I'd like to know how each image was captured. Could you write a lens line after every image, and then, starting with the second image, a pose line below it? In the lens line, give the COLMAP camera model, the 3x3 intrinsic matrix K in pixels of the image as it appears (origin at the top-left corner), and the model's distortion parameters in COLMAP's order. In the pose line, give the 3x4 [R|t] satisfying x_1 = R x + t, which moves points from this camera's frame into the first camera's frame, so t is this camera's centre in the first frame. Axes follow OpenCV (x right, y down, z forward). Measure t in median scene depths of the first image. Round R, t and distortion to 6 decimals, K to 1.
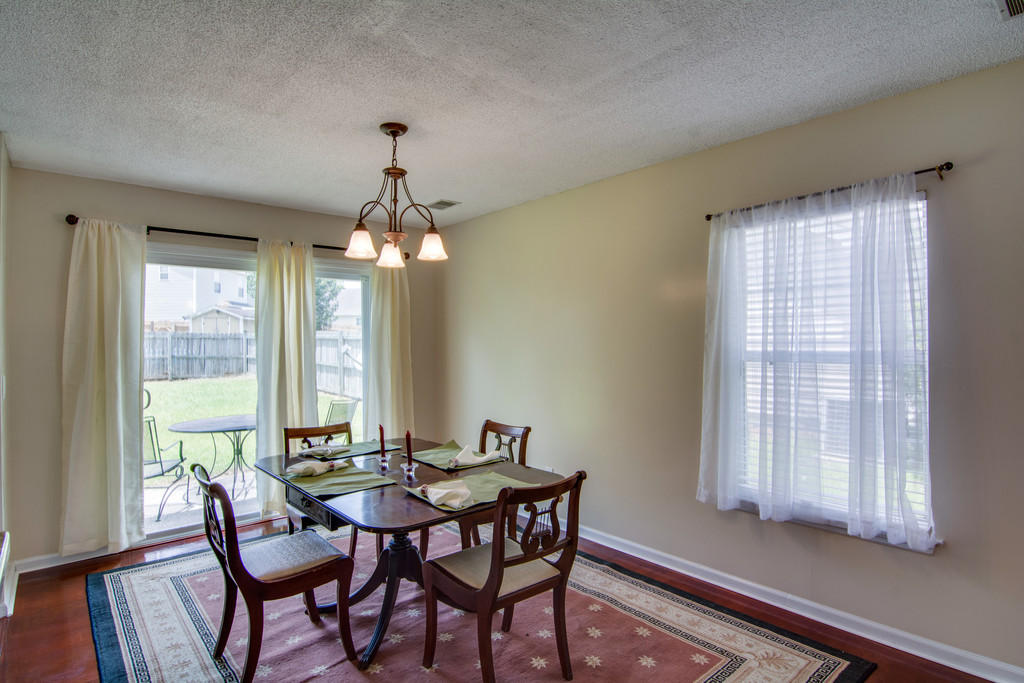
lens RADIAL K [[524.8, 0, 506.4], [0, 524.8, 340.8], [0, 0, 1]] dist [-0.017339, -0.000470]
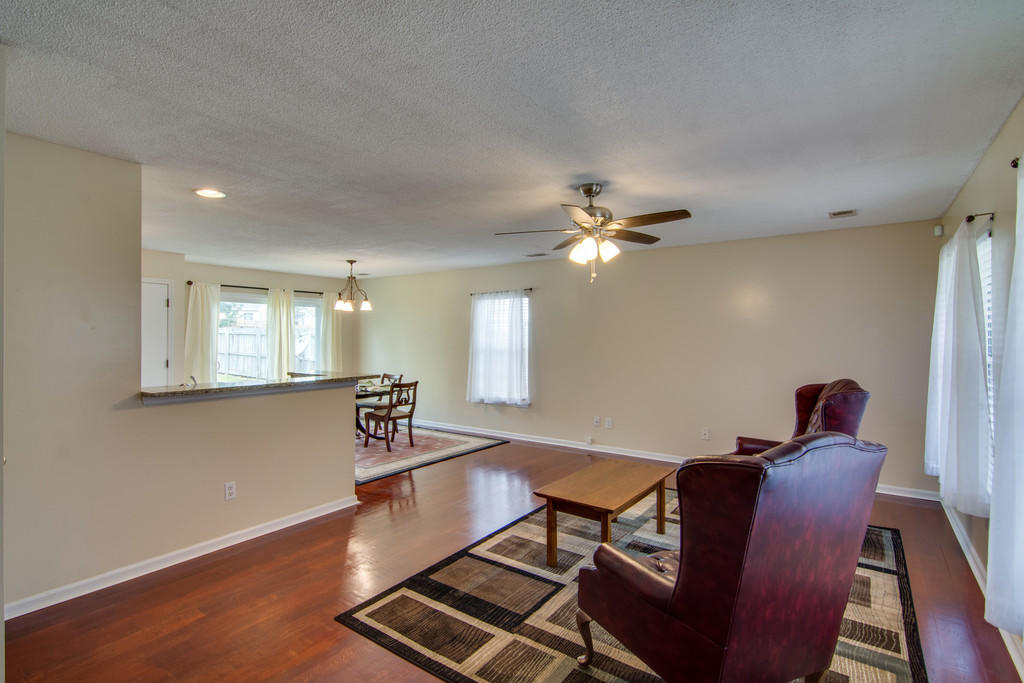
lens RADIAL K [[492.0, 0, 497.0], [0, 492.0, 342.6], [0, 0, 1]] dist [0.002265, -0.000103]
pose [[0.976318, 0.008869, 0.216158, -0.026998], [-0.011334, 0.999884, 0.010164, -0.020131], [-0.216043, -0.012374, 0.976306, -1.625042]]
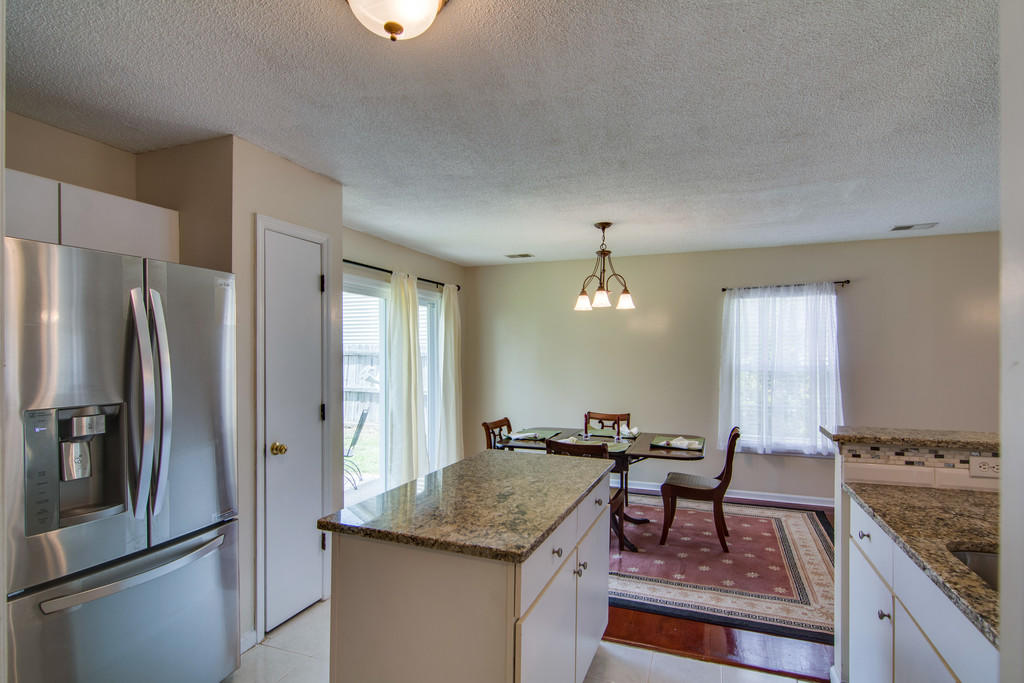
lens RADIAL K [[524.8, 0, 501.2], [0, 524.8, 357.8], [0, 0, 1]] dist [-0.017339, -0.000470]
pose [[0.896551, 0.003335, 0.442928, -1.179478], [-0.007341, 0.999946, 0.007330, -0.014107], [-0.442879, -0.009823, 0.896527, -0.280070]]
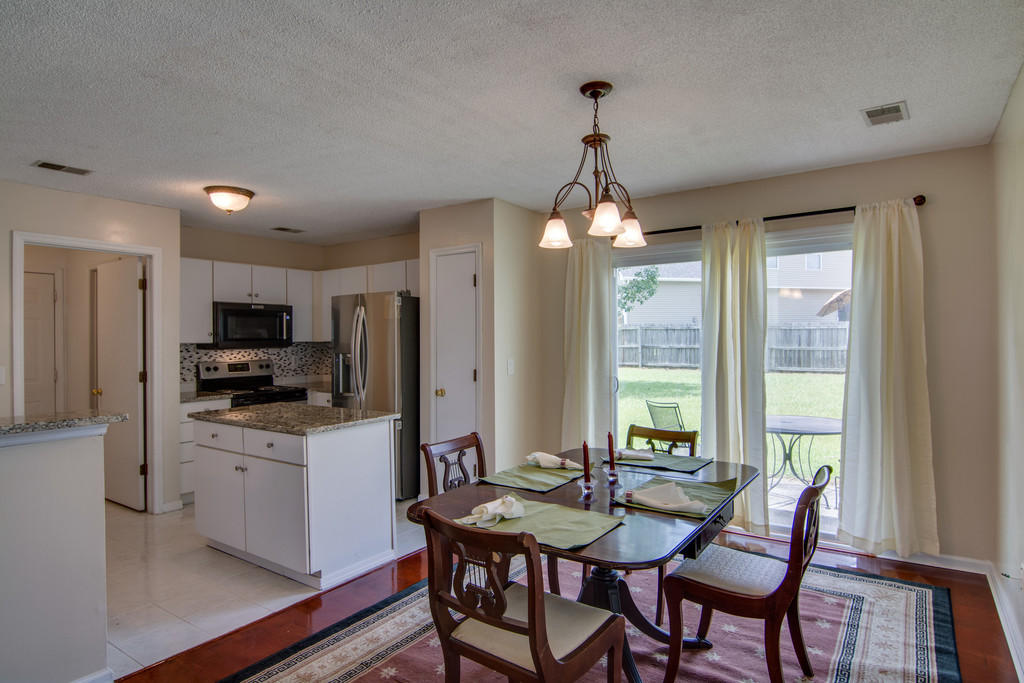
lens RADIAL K [[565.8, 0, 513.2], [0, 565.8, 337.8], [0, 0, 1]] dist [-0.008834, -0.005066]
pose [[0.240845, 0.003500, -0.970557, 0.651200], [0.009038, 0.999942, 0.005849, -0.003867], [0.970522, -0.010180, 0.240799, 0.639502]]
